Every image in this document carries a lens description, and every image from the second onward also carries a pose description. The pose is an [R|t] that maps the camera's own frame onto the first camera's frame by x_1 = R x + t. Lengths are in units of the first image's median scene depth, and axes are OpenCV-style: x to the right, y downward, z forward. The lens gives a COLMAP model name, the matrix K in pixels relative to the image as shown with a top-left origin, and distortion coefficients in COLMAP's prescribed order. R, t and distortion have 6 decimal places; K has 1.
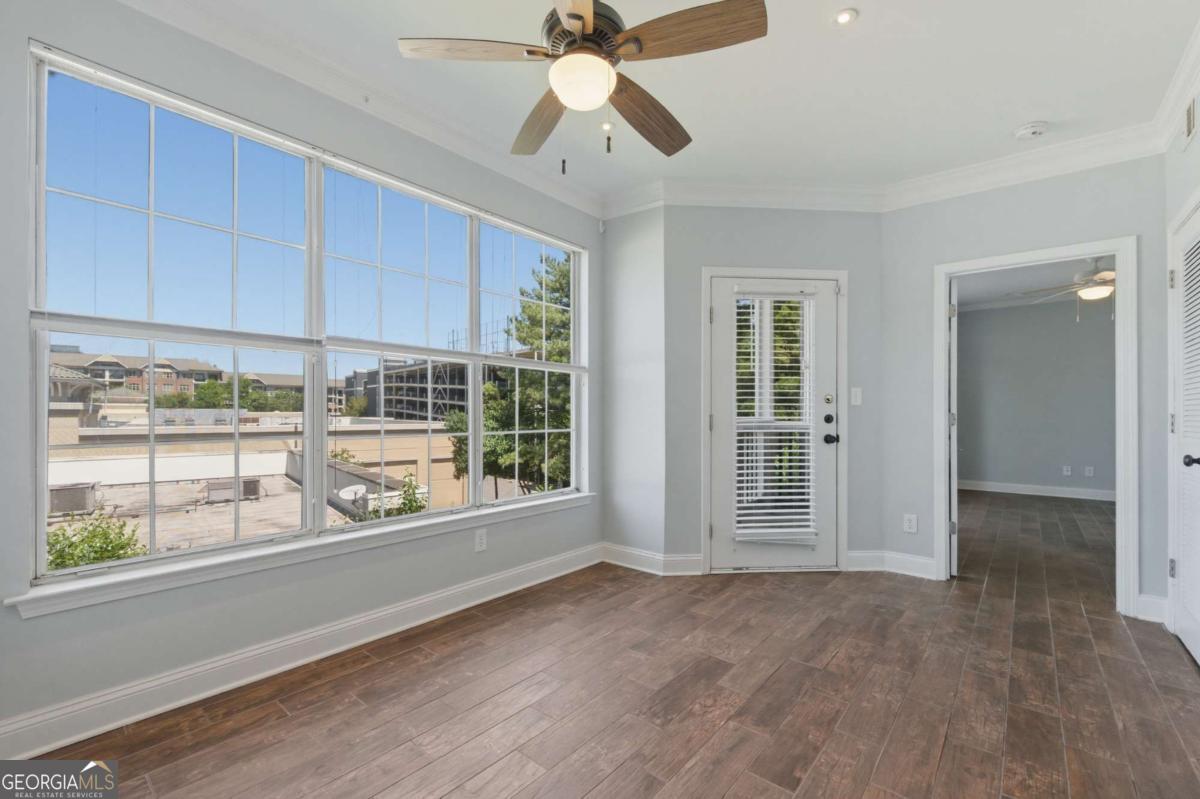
lens RADIAL K [[504.6, 0, 601.8], [0, 504.6, 413.2], [0, 0, 1]] dist [0.002620, 0.000045]
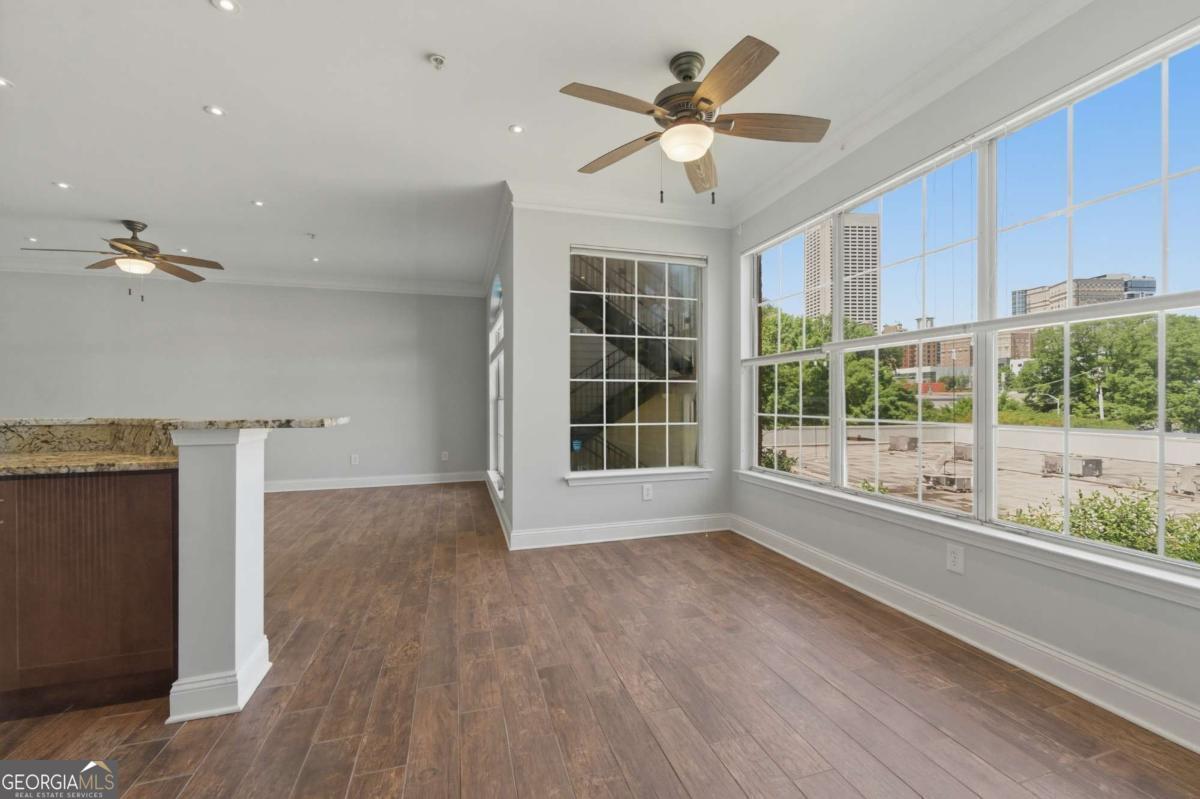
lens RADIAL K [[483.4, 0, 598.4], [0, 483.4, 403.1], [0, 0, 1]] dist [0.000544, -0.000113]
pose [[-0.551280, 0.005994, -0.834299, 0.757670], [0.003369, 0.999982, 0.004959, 0.000144], [0.834313, -0.000077, -0.551291, 1.016091]]
